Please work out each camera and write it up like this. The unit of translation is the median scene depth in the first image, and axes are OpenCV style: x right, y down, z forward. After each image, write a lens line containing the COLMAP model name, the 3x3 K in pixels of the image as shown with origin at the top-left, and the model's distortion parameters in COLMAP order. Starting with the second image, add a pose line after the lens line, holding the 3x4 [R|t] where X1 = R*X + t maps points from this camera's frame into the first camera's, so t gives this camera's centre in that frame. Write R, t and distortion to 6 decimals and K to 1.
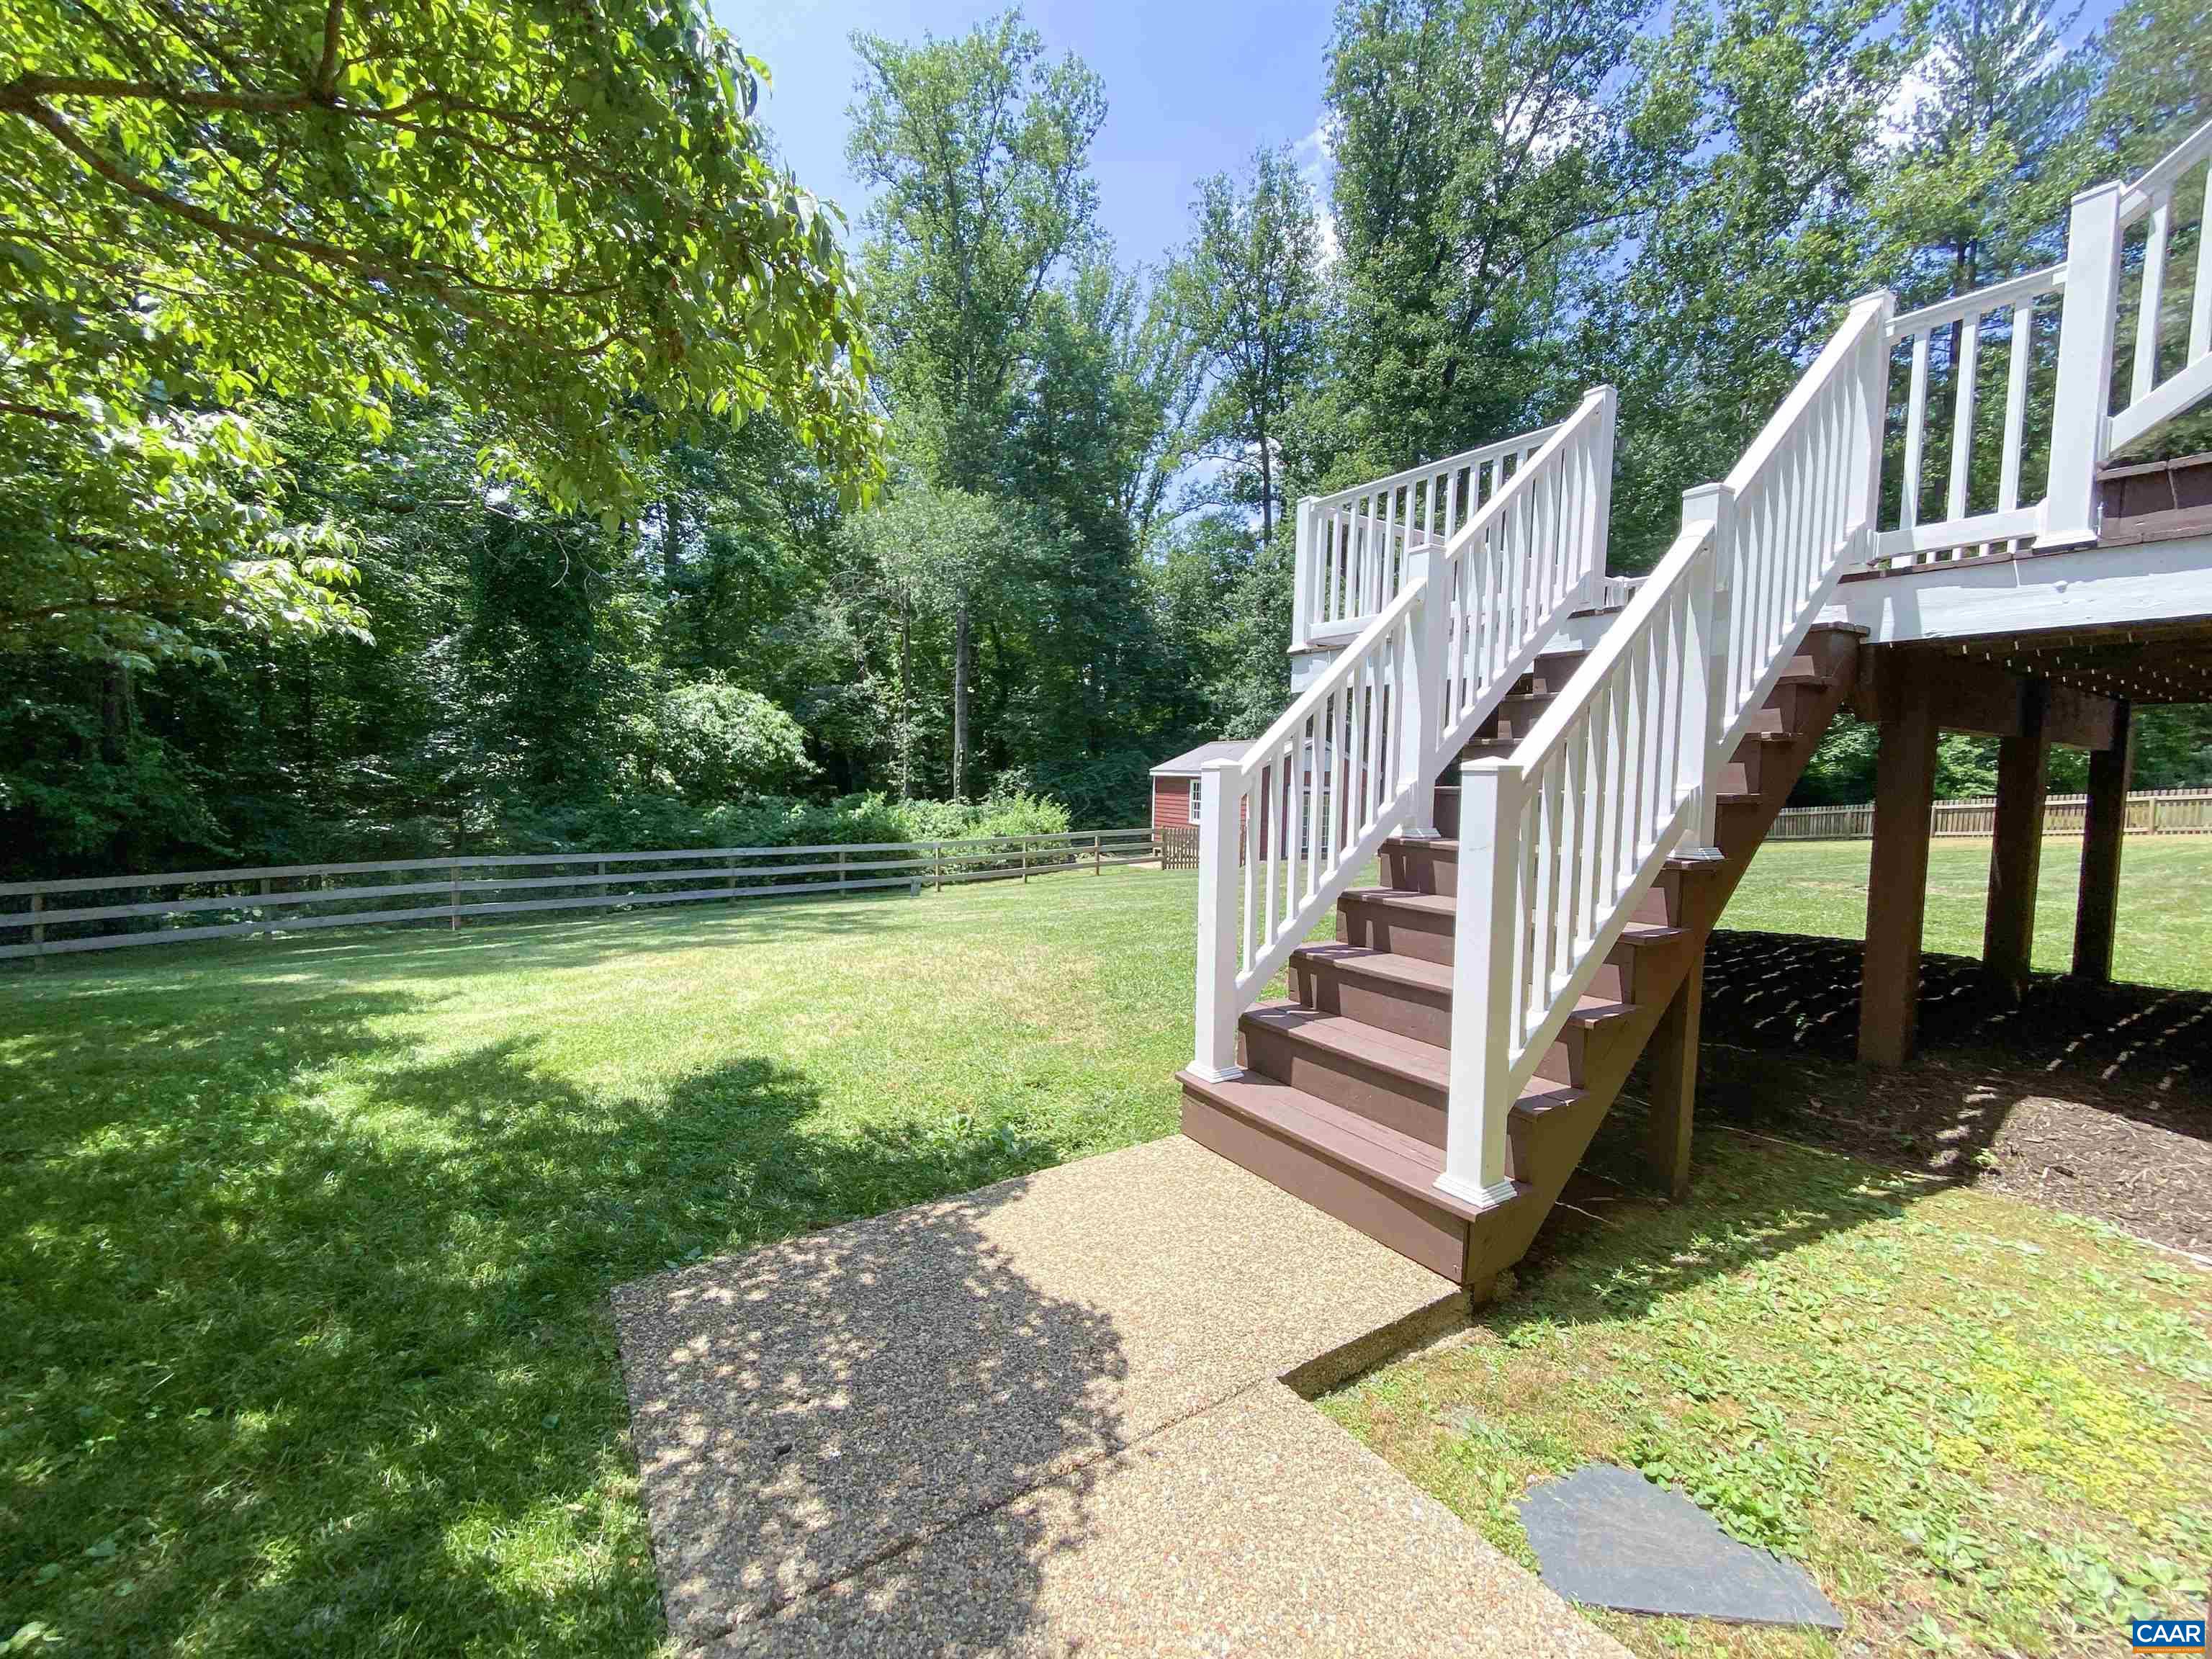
lens RADIAL K [[908.6, 0, 1100.3], [0, 908.6, 832.4], [0, 0, 1]] dist [-0.001386, -0.000272]
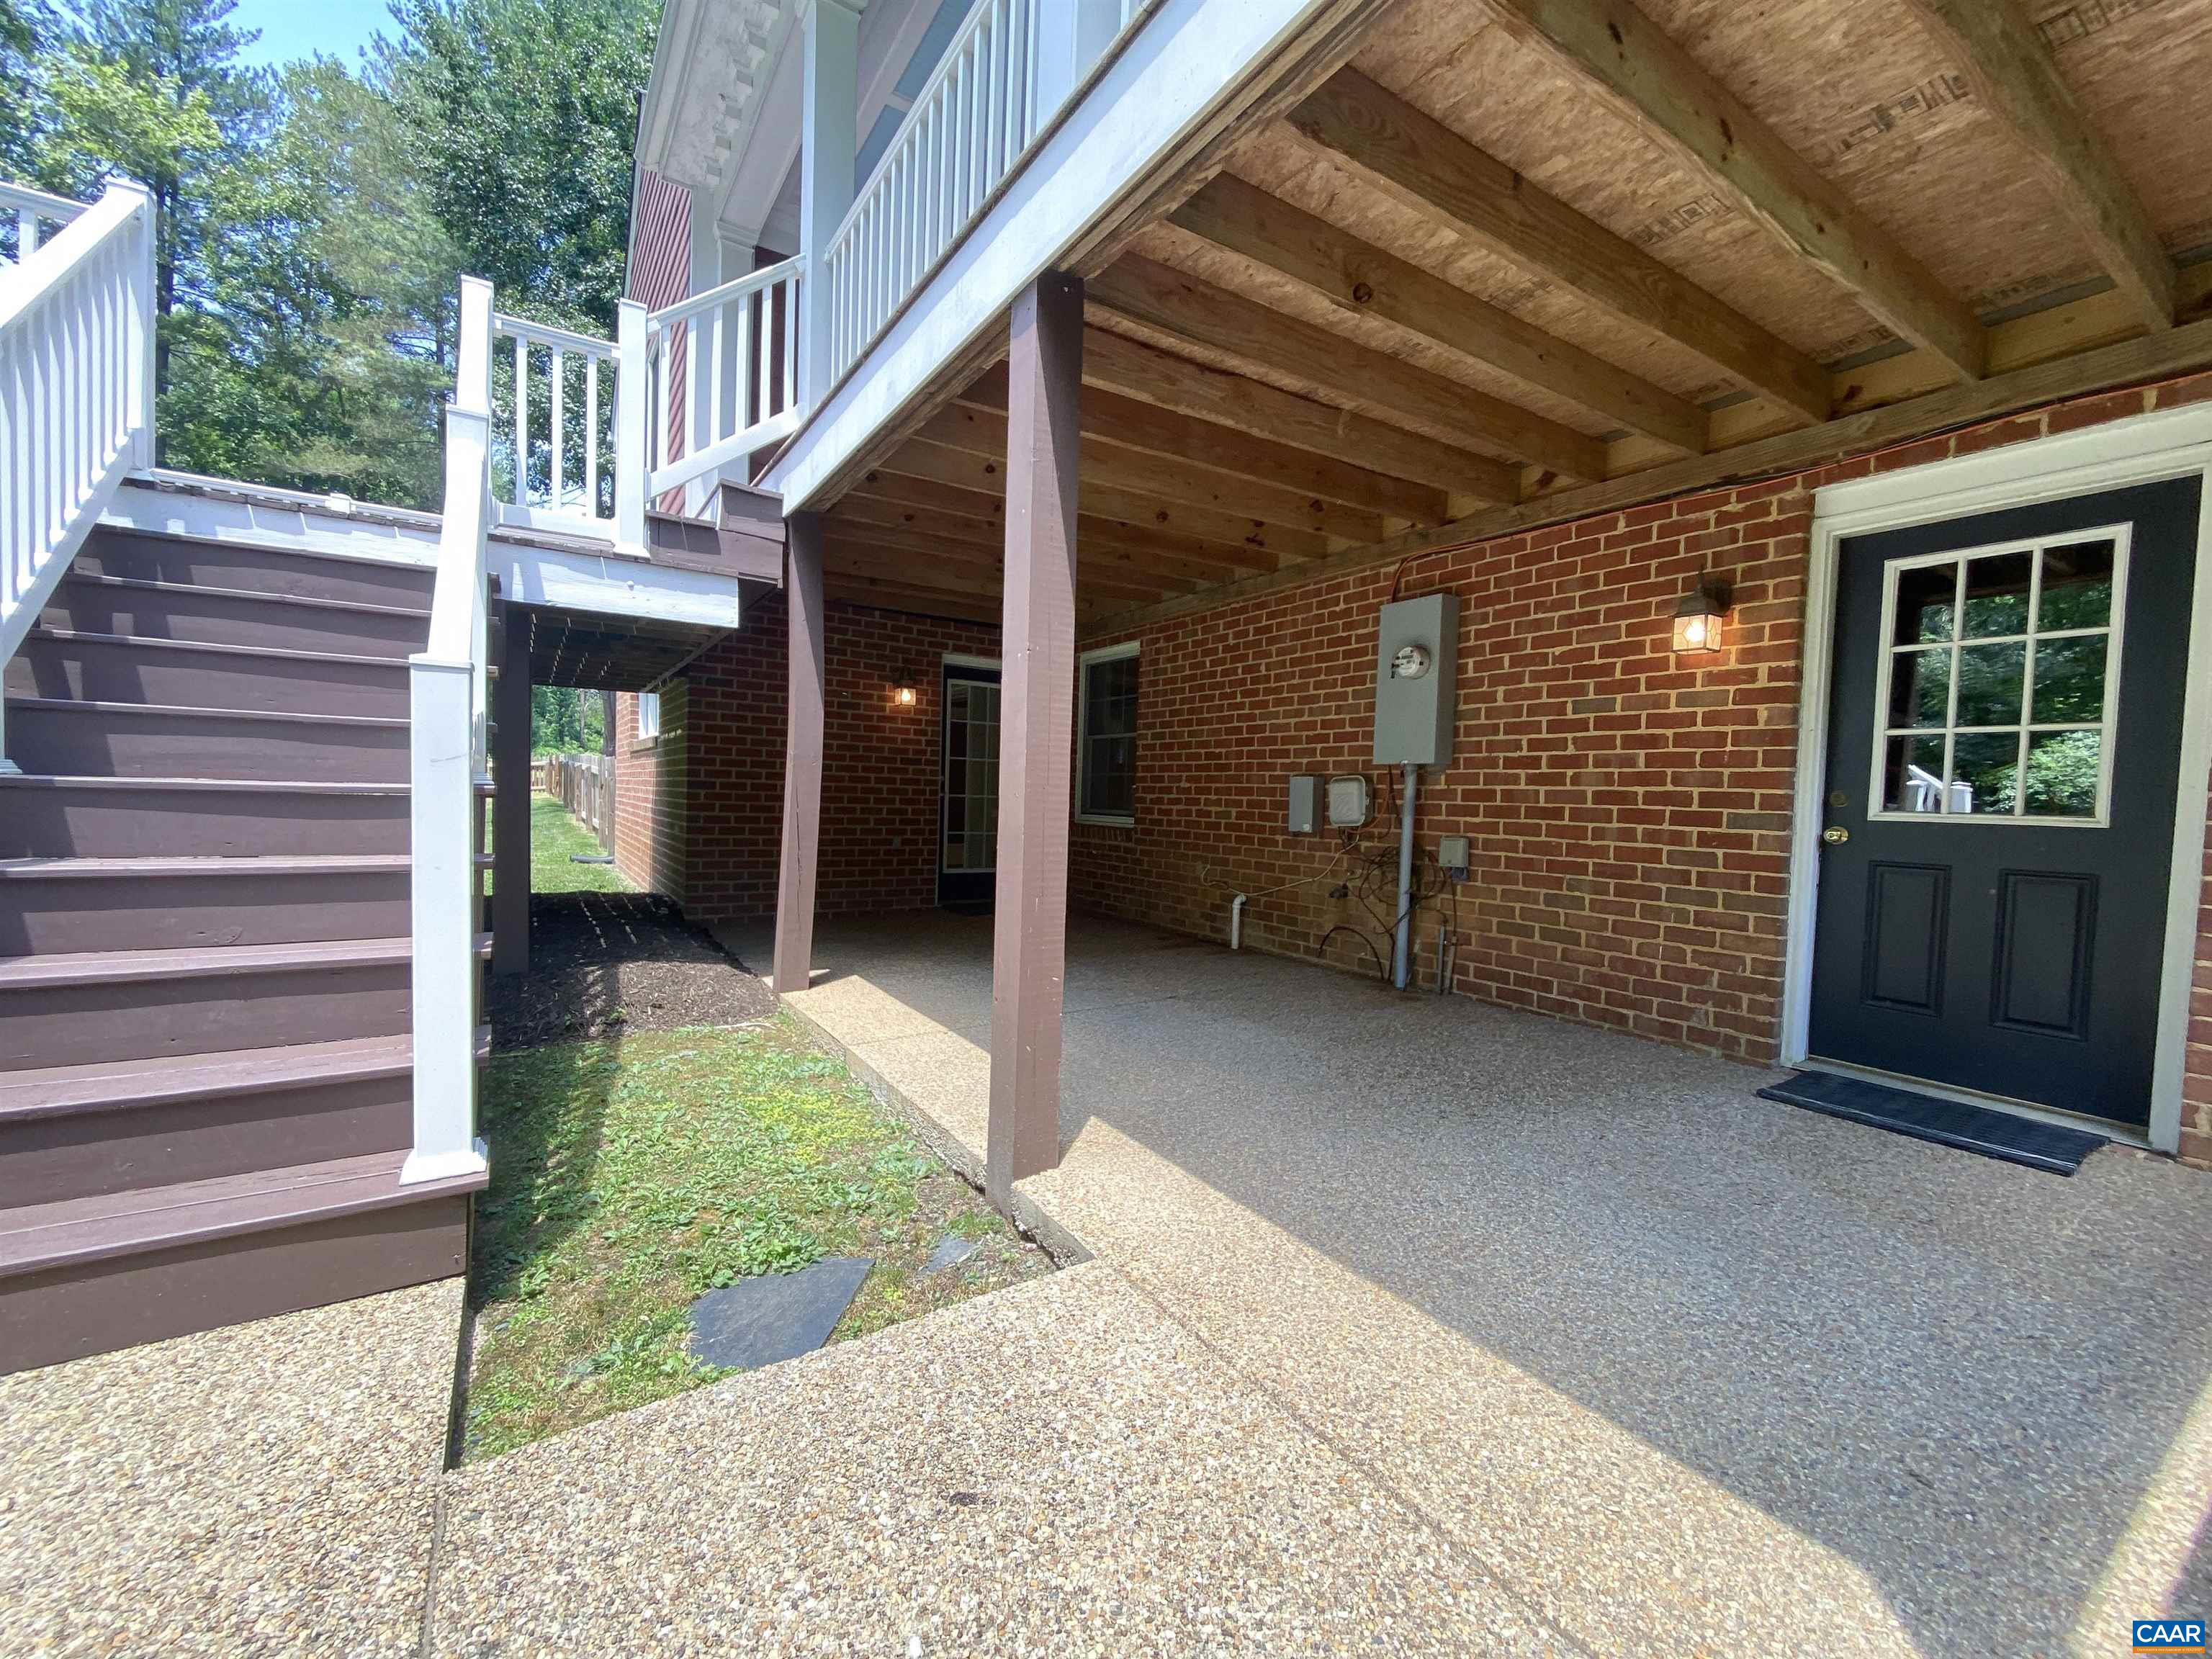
lens RADIAL K [[901.7, 0, 1093.7], [0, 901.7, 831.2], [0, 0, 1]] dist [0.013593, -0.009179]
pose [[0.005149, -0.059816, 0.998196, -0.369527], [0.037244, 0.997528, 0.059584, 0.050190], [-0.999293, 0.036870, 0.007364, 0.343716]]
